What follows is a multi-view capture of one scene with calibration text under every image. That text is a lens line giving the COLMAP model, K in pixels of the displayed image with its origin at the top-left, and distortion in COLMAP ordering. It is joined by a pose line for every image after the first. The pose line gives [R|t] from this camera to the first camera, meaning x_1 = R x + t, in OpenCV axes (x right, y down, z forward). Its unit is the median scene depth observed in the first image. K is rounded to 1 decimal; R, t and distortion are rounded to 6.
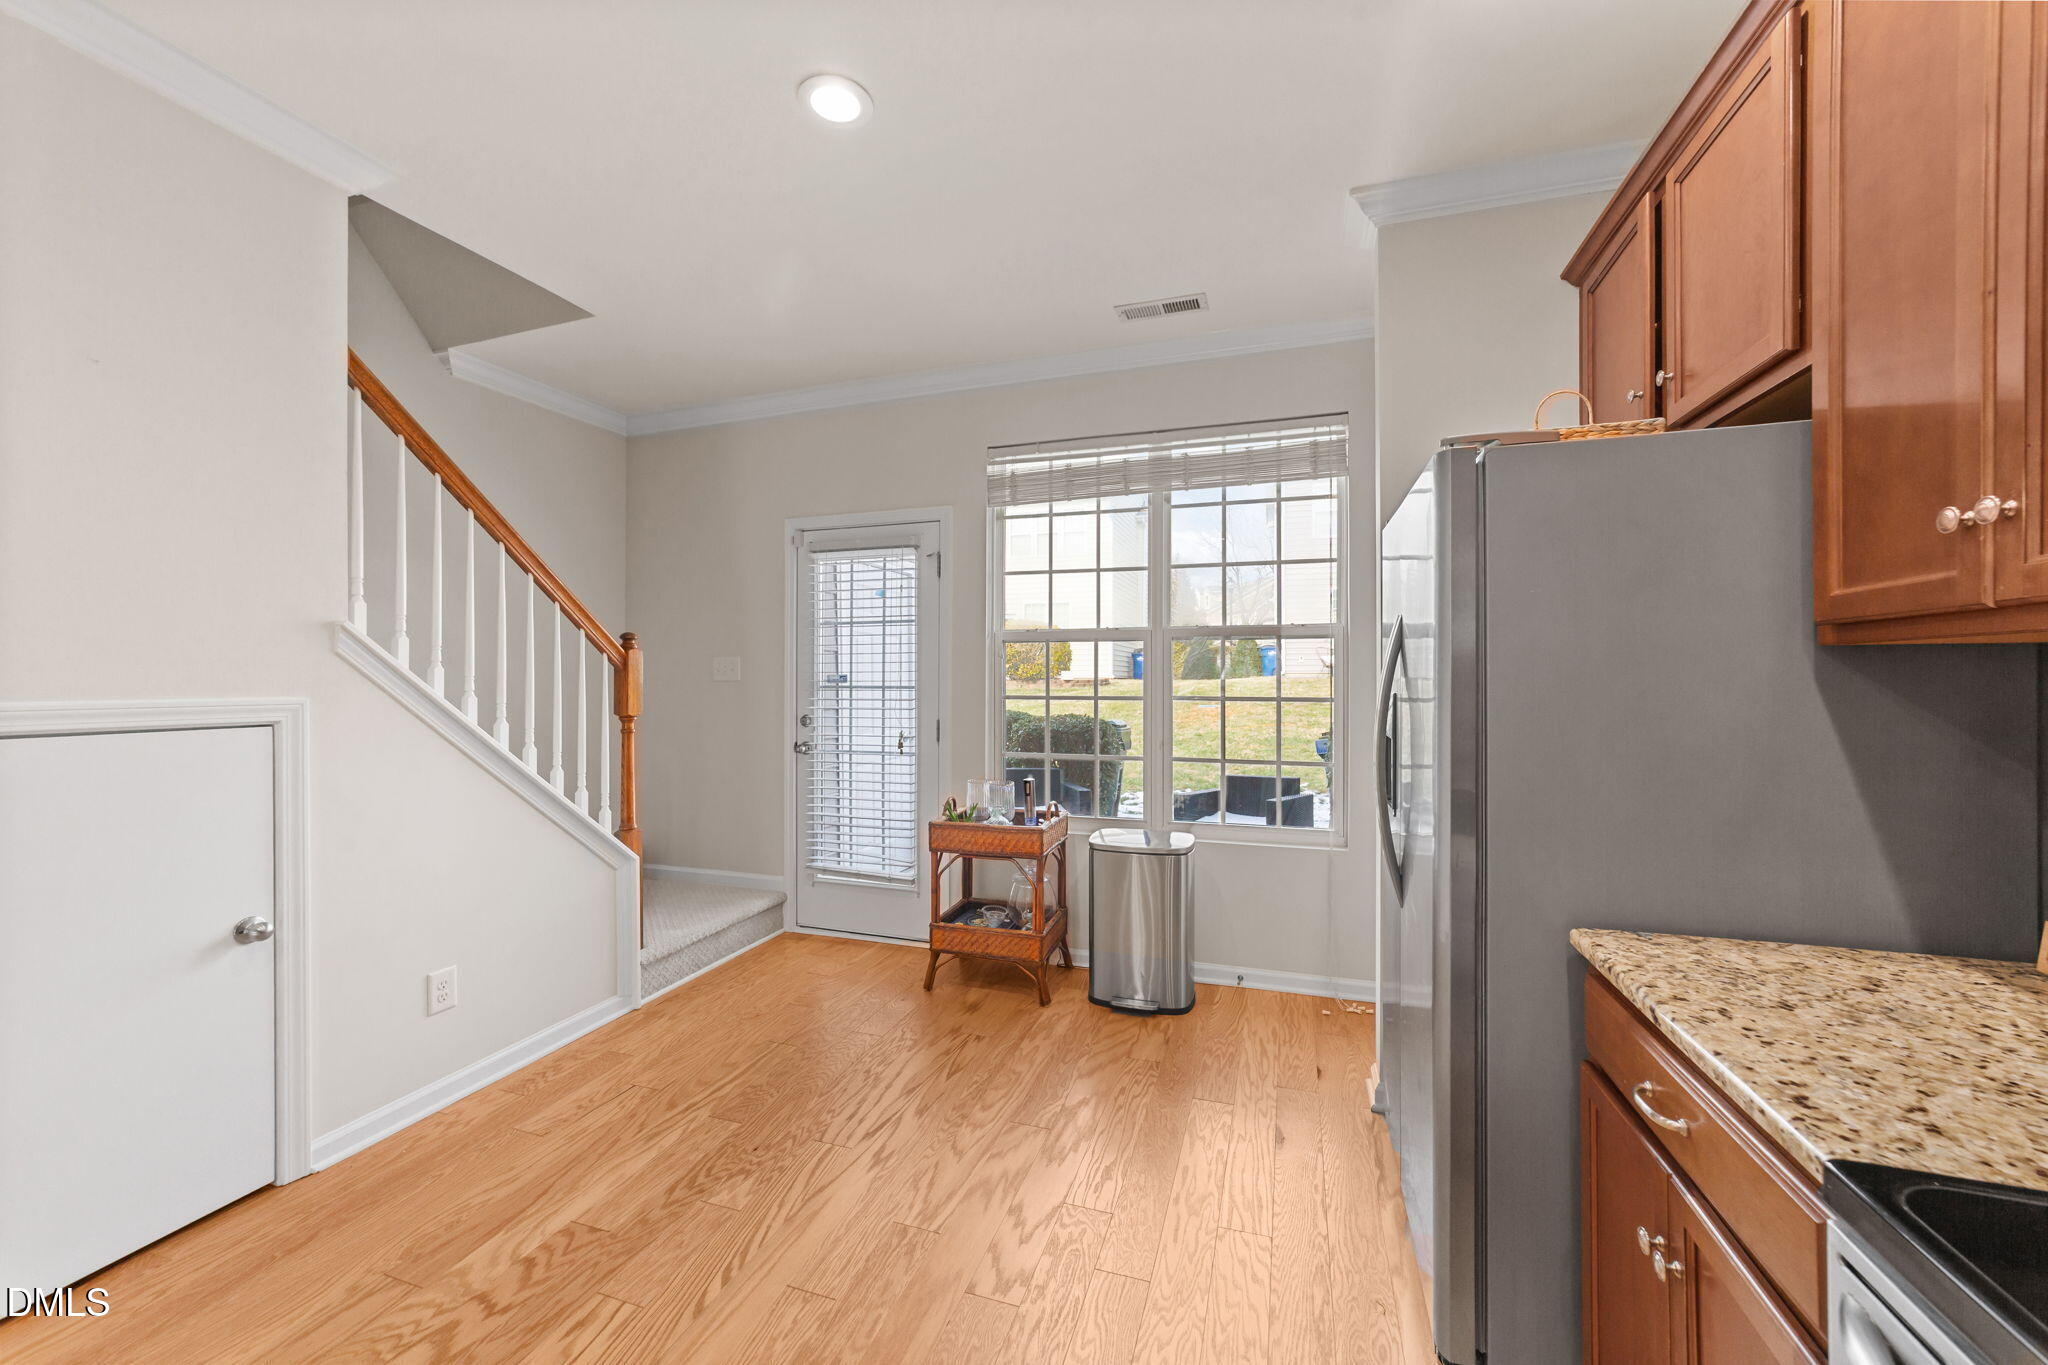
lens RADIAL K [[787.6, 0, 1023.8], [0, 787.6, 674.7], [0, 0, 1]] dist [-0.014099, 0.006448]
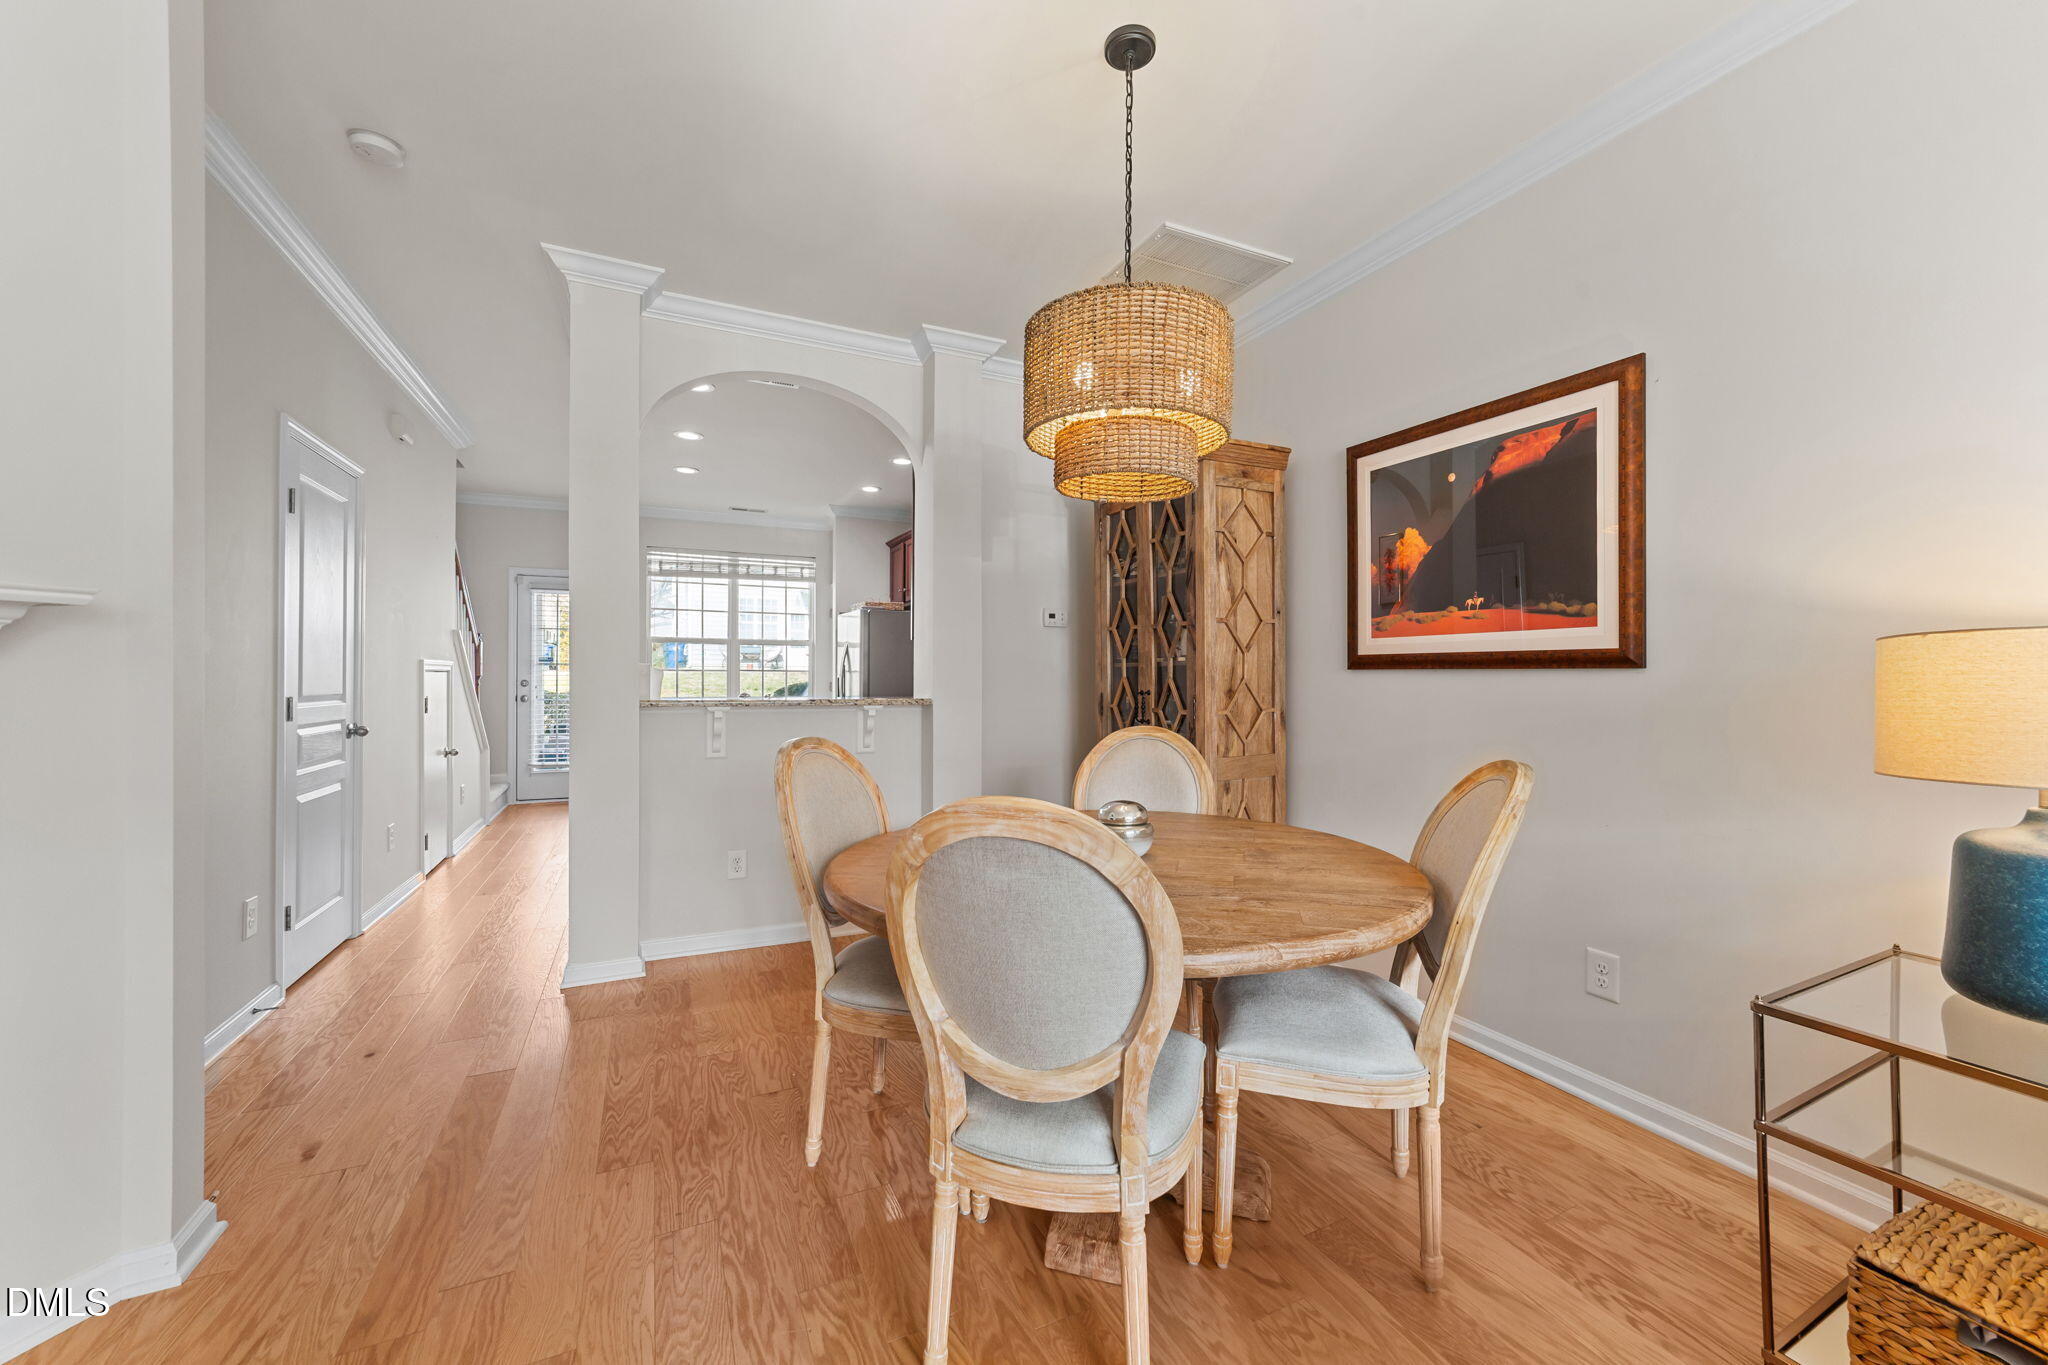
lens RADIAL K [[787.6, 0, 1032.7], [0, 787.6, 679.5], [0, 0, 1]] dist [-0.014099, 0.006448]
pose [[0.710590, 0.000390, 0.703606, -0.905531], [-0.006194, 0.999965, 0.005702, 0.042246], [-0.703579, -0.008410, 0.710567, -1.349497]]
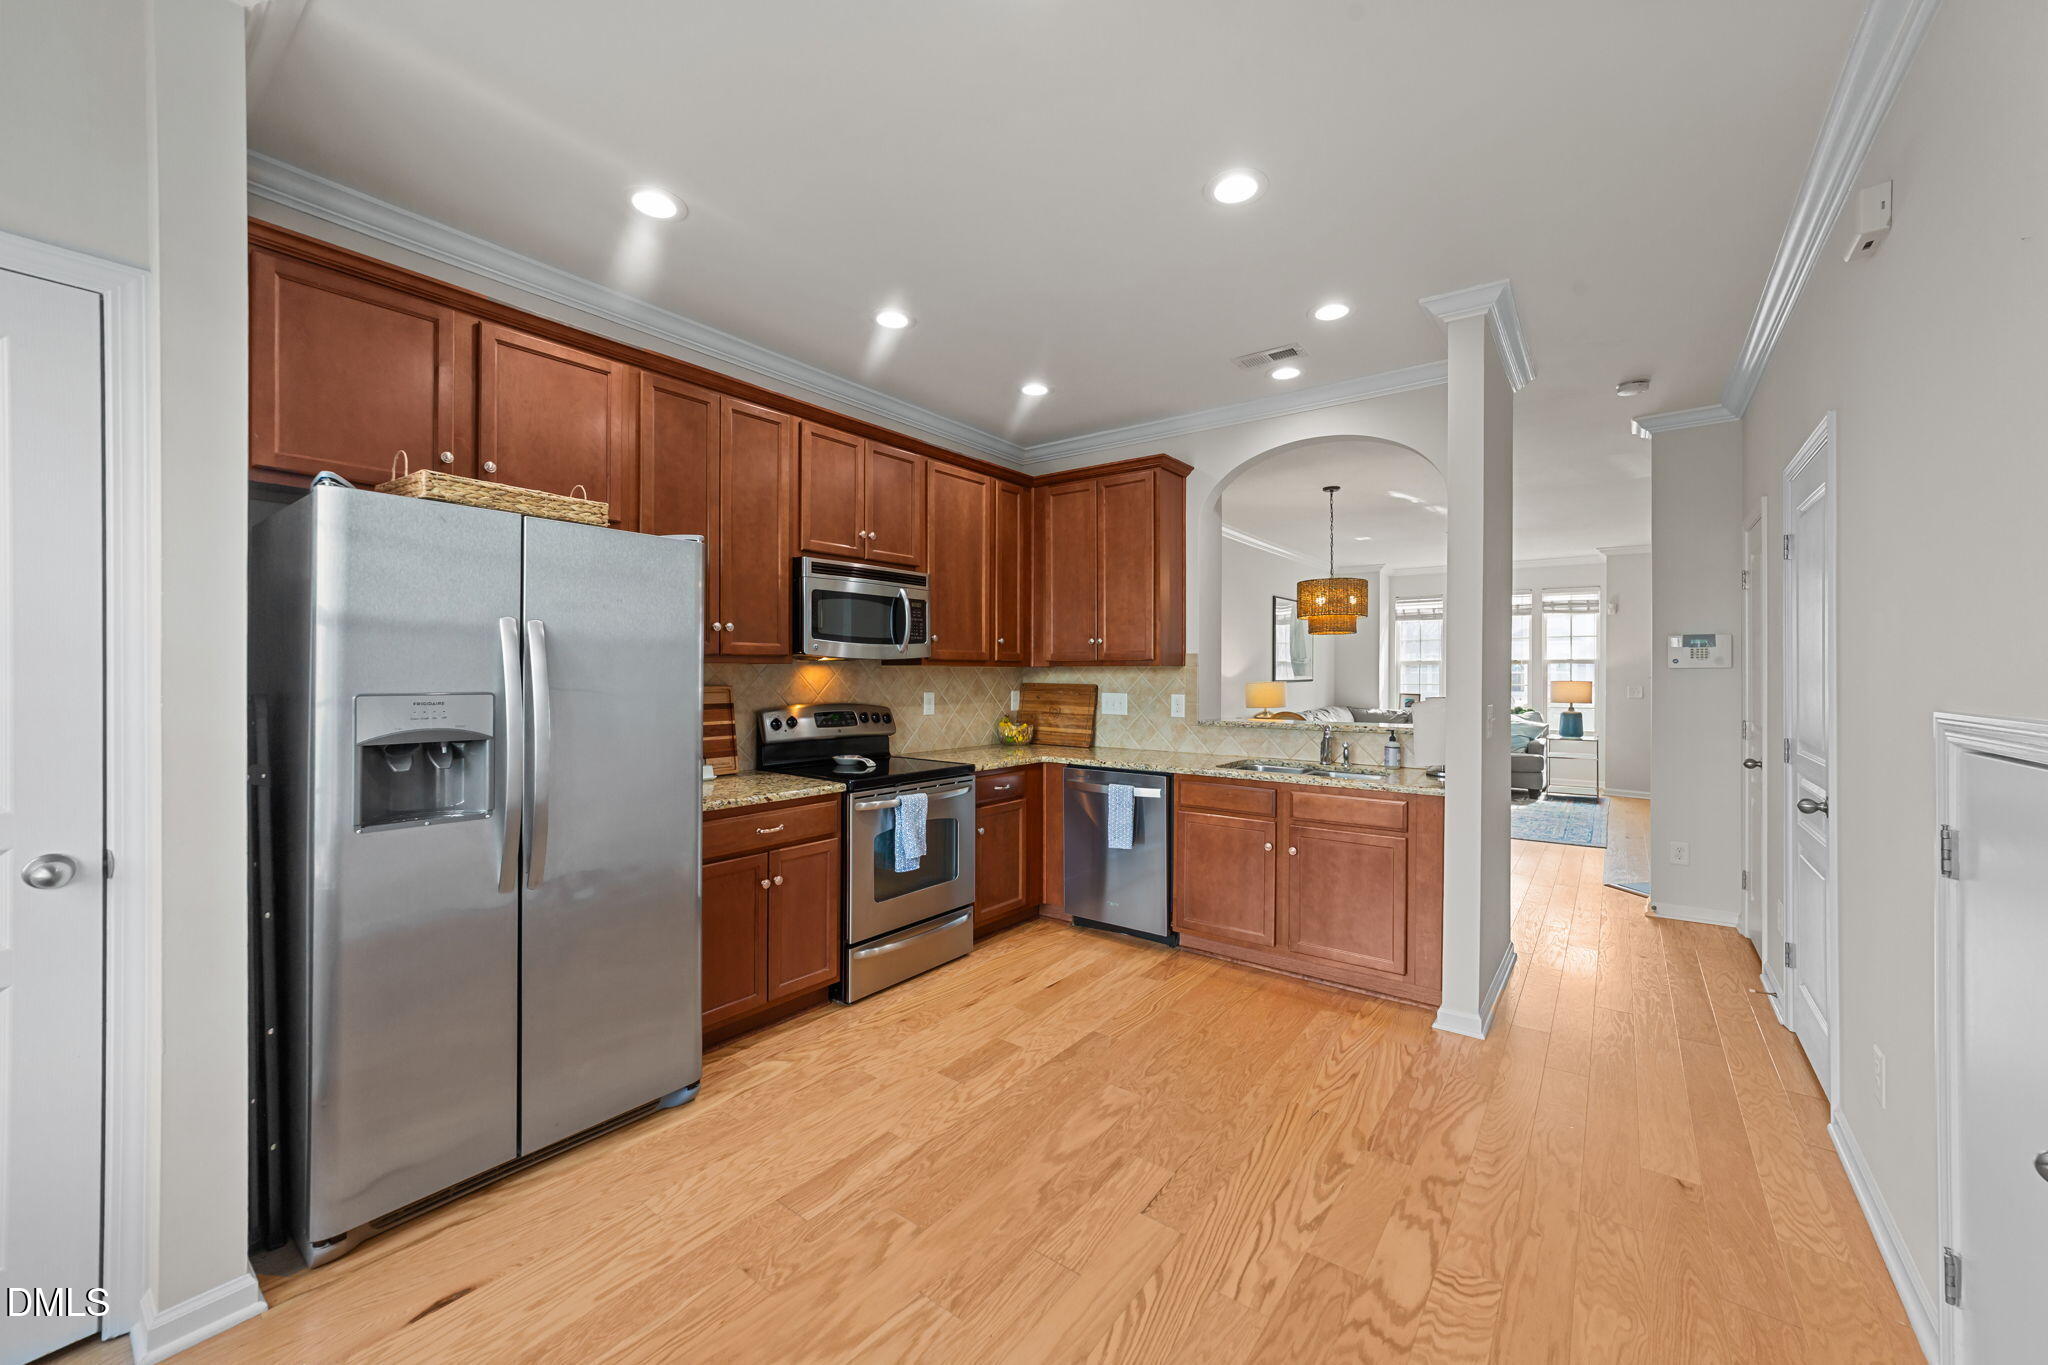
lens RADIAL K [[787.6, 0, 1030.3], [0, 787.6, 677.4], [0, 0, 1]] dist [-0.014099, 0.006448]
pose [[-0.950047, -0.003432, 0.312089, -0.304577], [-0.003829, 0.999992, -0.000660, 0.001046], [-0.312084, -0.001822, -0.950053, 1.088467]]
